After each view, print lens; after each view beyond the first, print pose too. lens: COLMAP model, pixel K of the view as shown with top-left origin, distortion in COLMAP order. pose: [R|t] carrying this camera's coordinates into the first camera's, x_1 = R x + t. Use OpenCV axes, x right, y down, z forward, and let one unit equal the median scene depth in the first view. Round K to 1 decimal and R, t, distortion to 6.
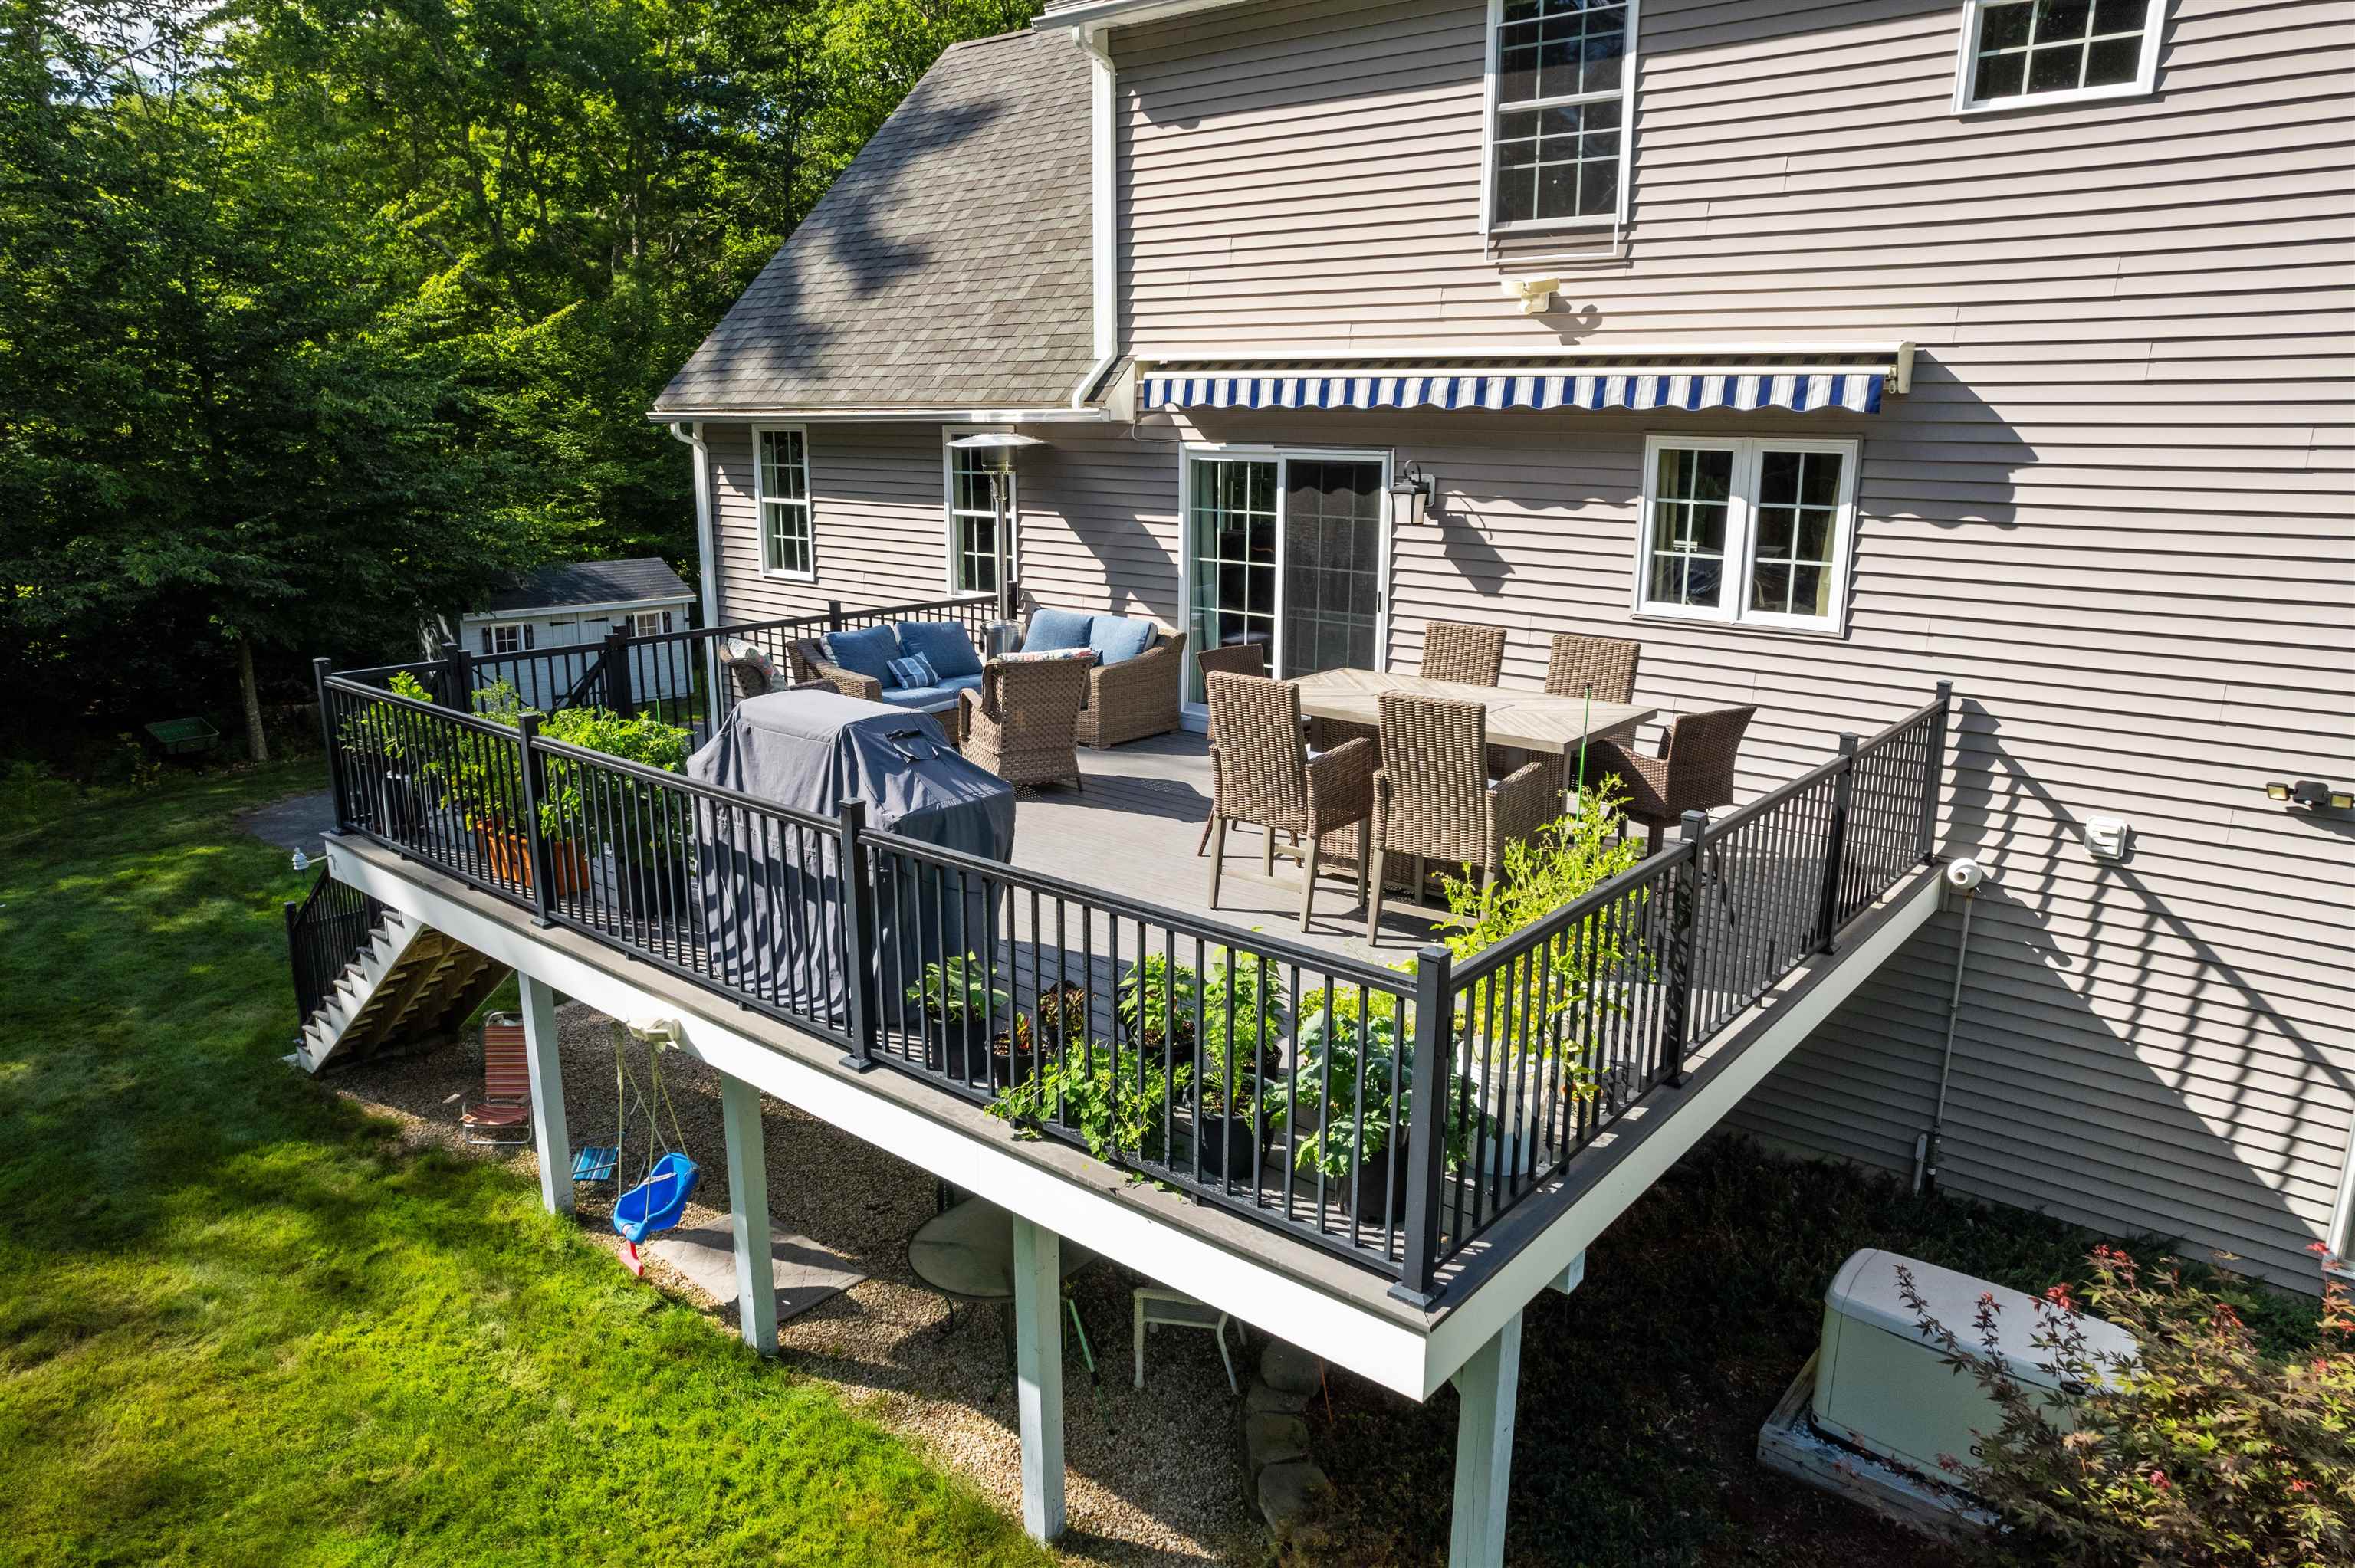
lens RADIAL K [[1512.3, 0, 1177.5], [0, 1512.3, 784.0], [0, 0, 1]] dist [-0.066166, 0.054544]
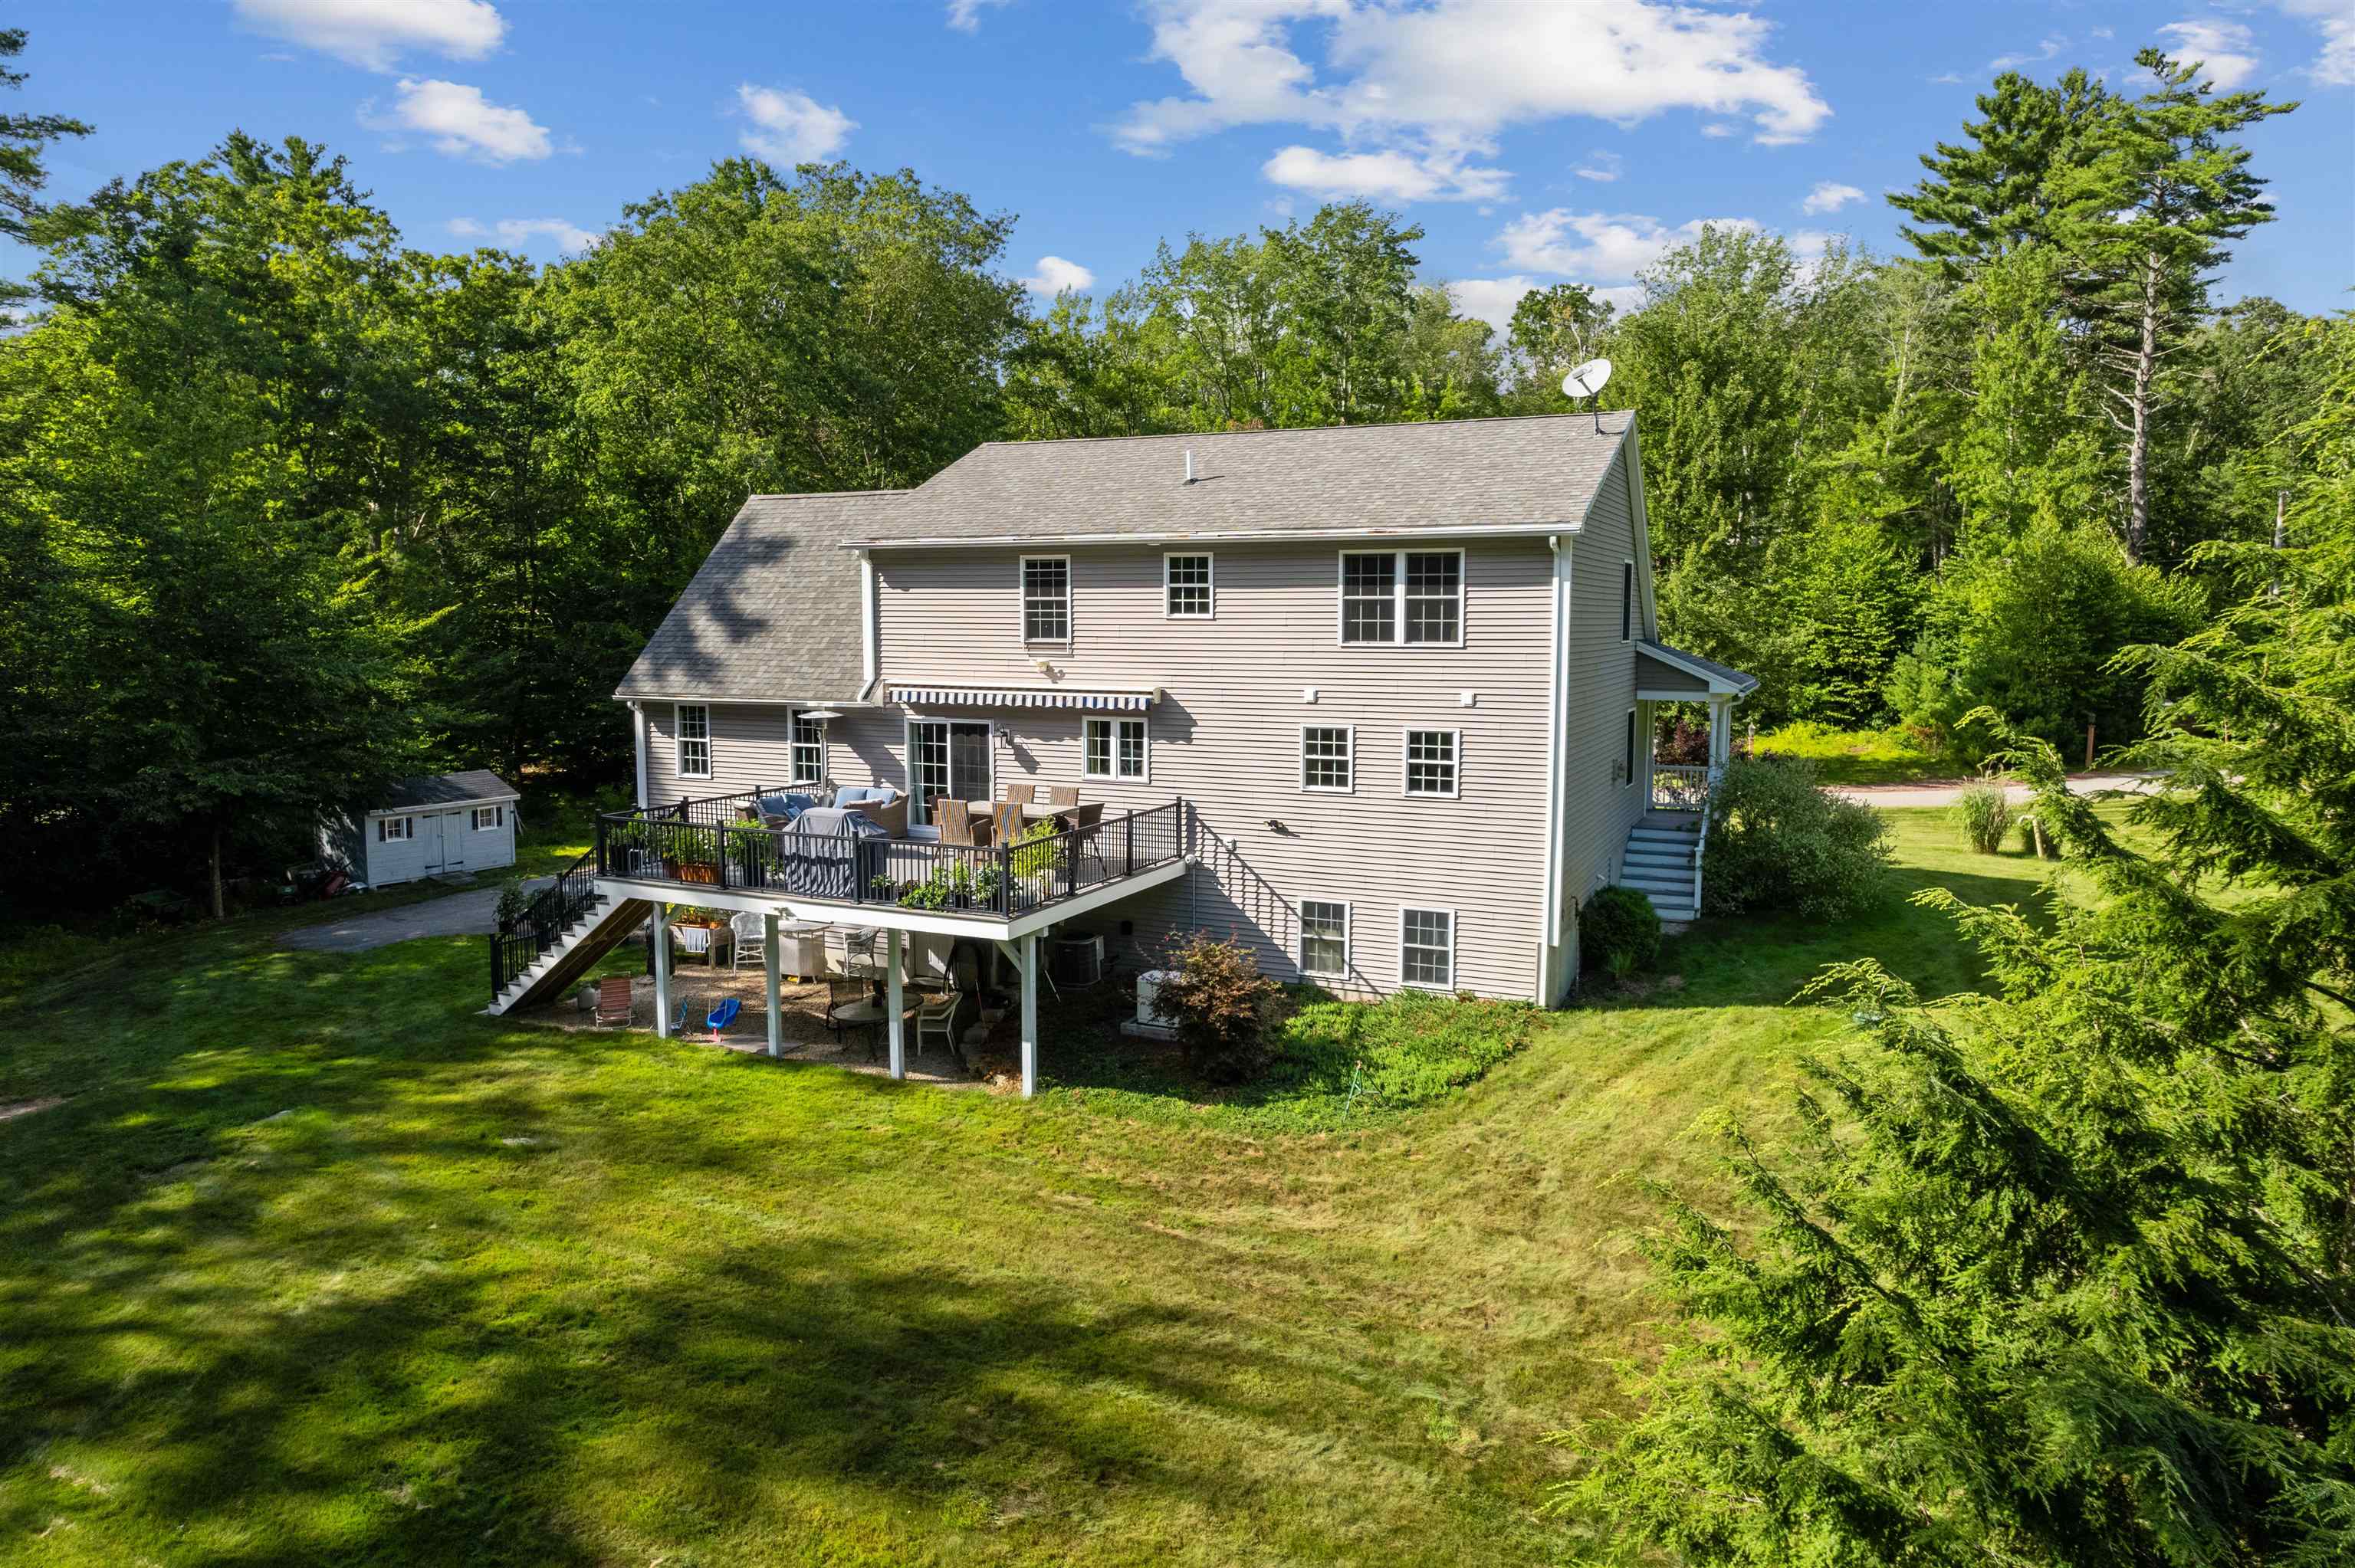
lens RADIAL K [[1512.3, 0, 1177.5], [0, 1512.3, 784.0], [0, 0, 1]] dist [-0.066166, 0.054544]
pose [[0.966981, -0.032138, 0.252814, -0.216080], [0.063830, 0.990939, -0.118176, 0.220978], [-0.246725, 0.130411, 0.960271, -1.601119]]
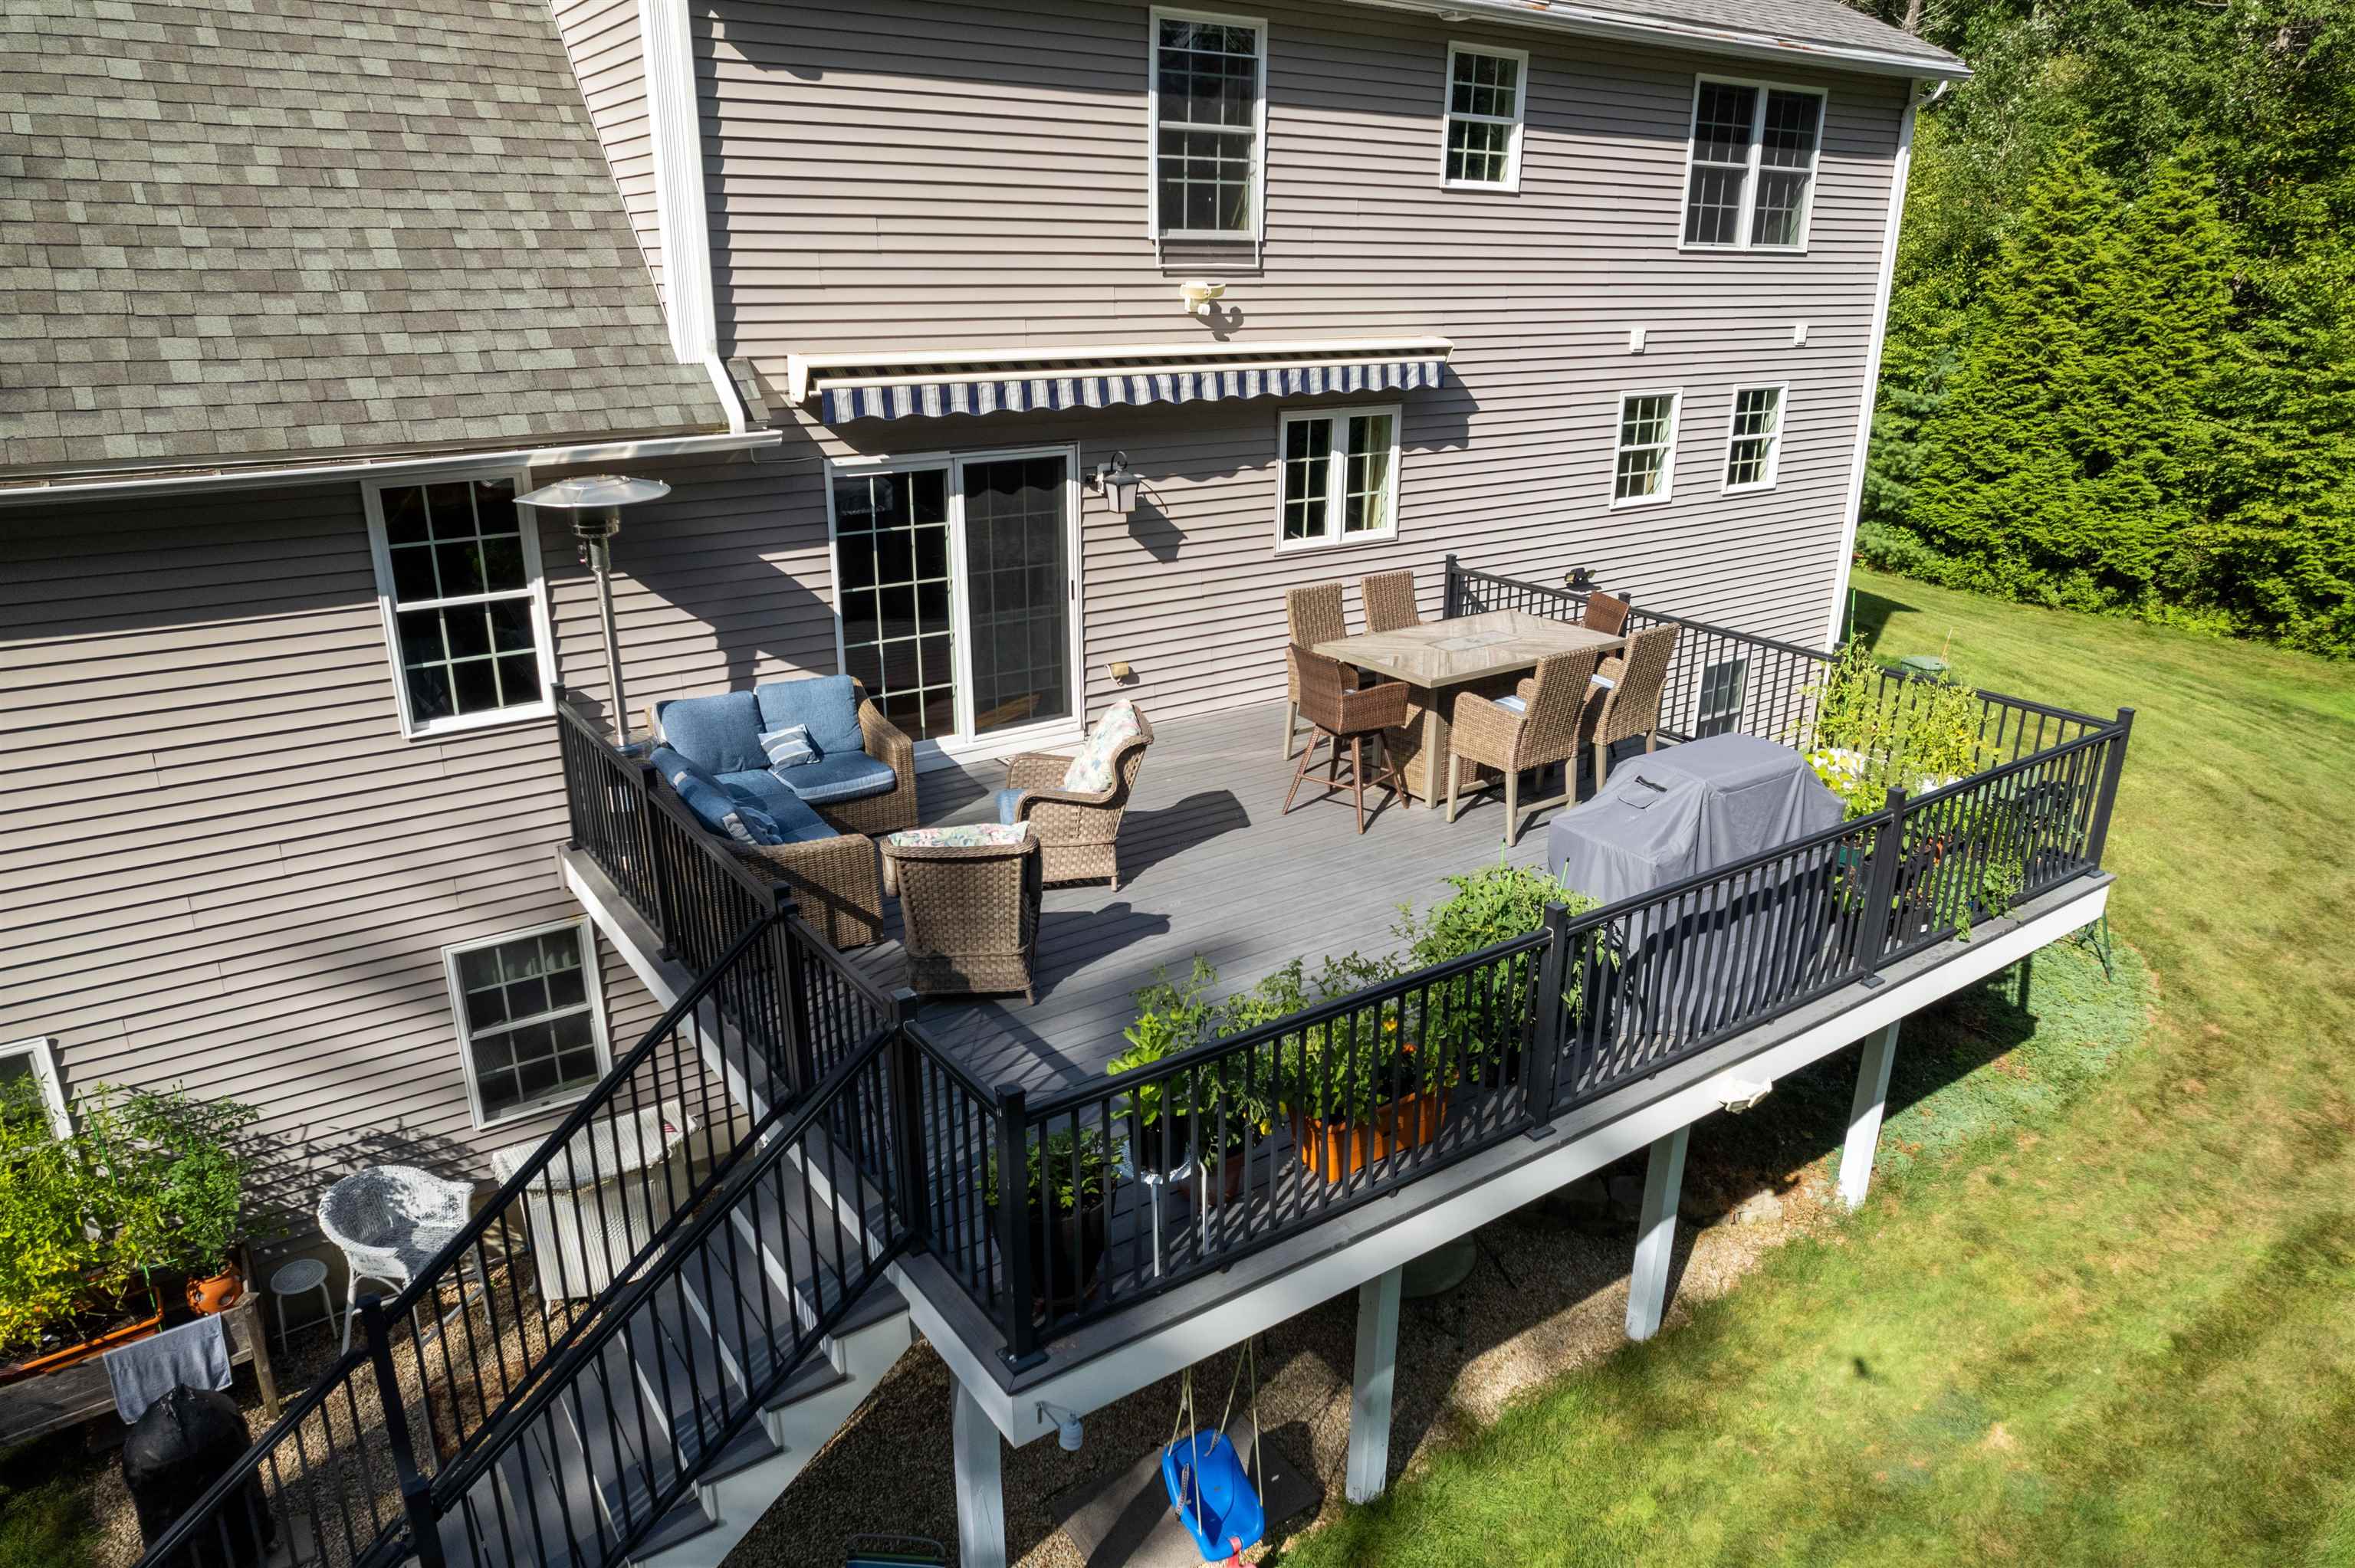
lens RADIAL K [[1512.3, 0, 1177.5], [0, 1512.3, 784.0], [0, 0, 1]] dist [-0.066166, 0.054544]
pose [[0.260547, -0.322595, 0.909971, -0.878092], [0.226946, 0.936579, 0.267048, -0.270692], [-0.938408, 0.136936, 0.317235, 0.658708]]
